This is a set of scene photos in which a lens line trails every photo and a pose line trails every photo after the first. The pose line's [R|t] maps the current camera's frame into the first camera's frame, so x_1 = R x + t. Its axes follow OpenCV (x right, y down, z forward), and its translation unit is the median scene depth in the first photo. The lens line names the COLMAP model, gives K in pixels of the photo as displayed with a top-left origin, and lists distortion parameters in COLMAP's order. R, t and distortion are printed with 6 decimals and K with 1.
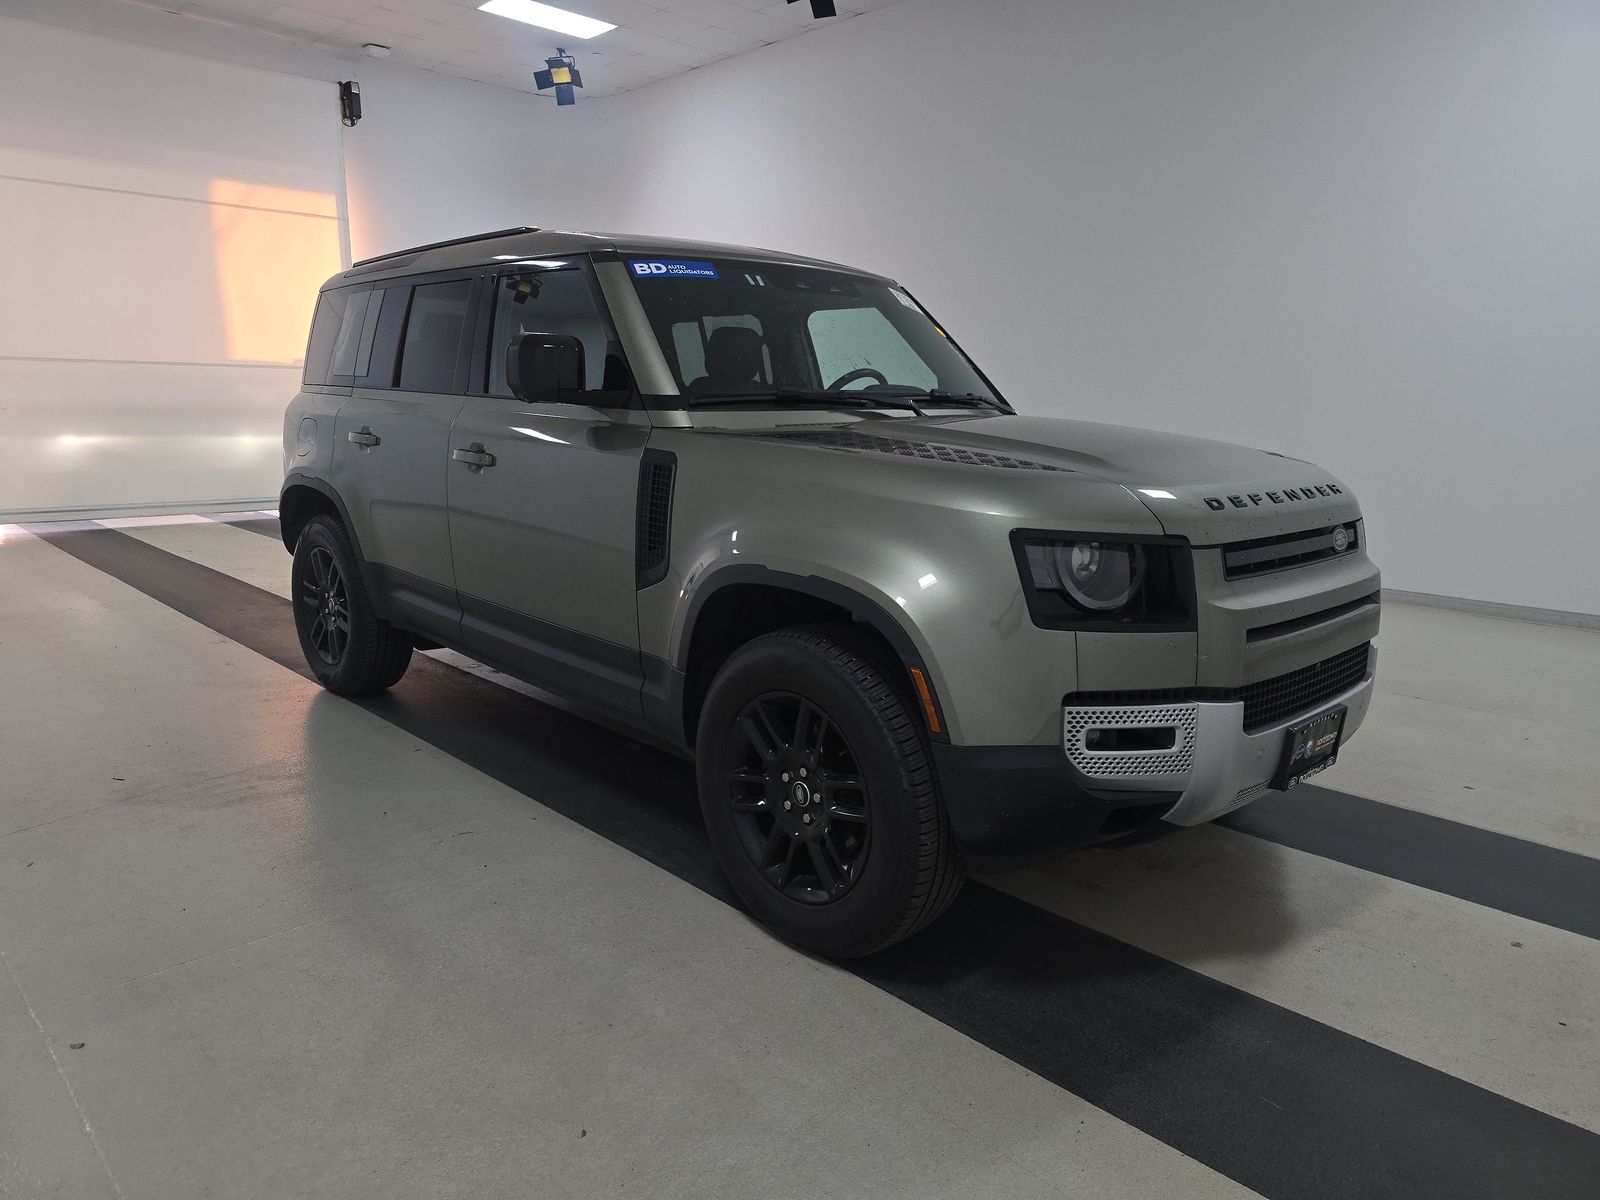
lens RADIAL K [[1069.8, 0, 800.0], [0, 1069.8, 600.0], [0, 0, 1]] dist [0.024918, -0.002654]
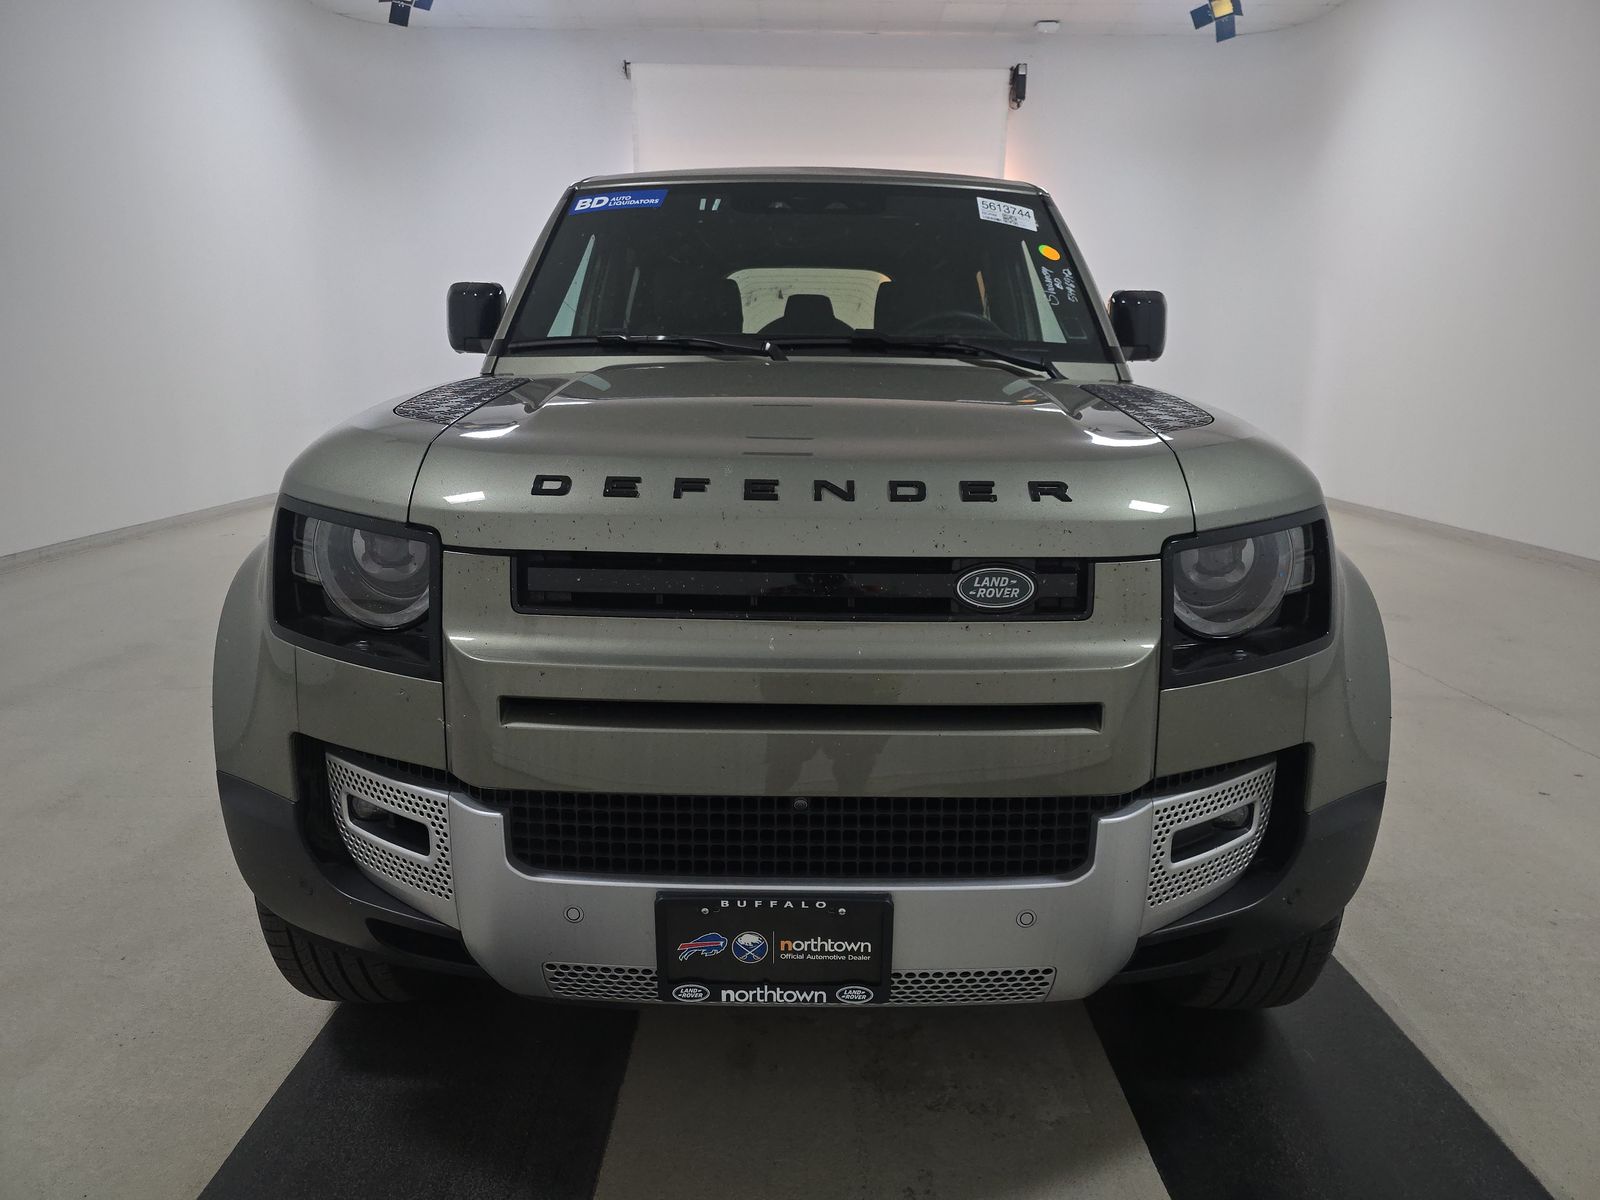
lens RADIAL K [[1069.8, 0, 800.0], [0, 1069.8, 600.0], [0, 0, 1]] dist [0.024918, -0.002654]
pose [[0.727494, 0.139116, -0.671862, 0.212722], [-0.131730, 0.989331, 0.062214, -0.019275], [0.673349, 0.043244, 0.738059, 0.154514]]
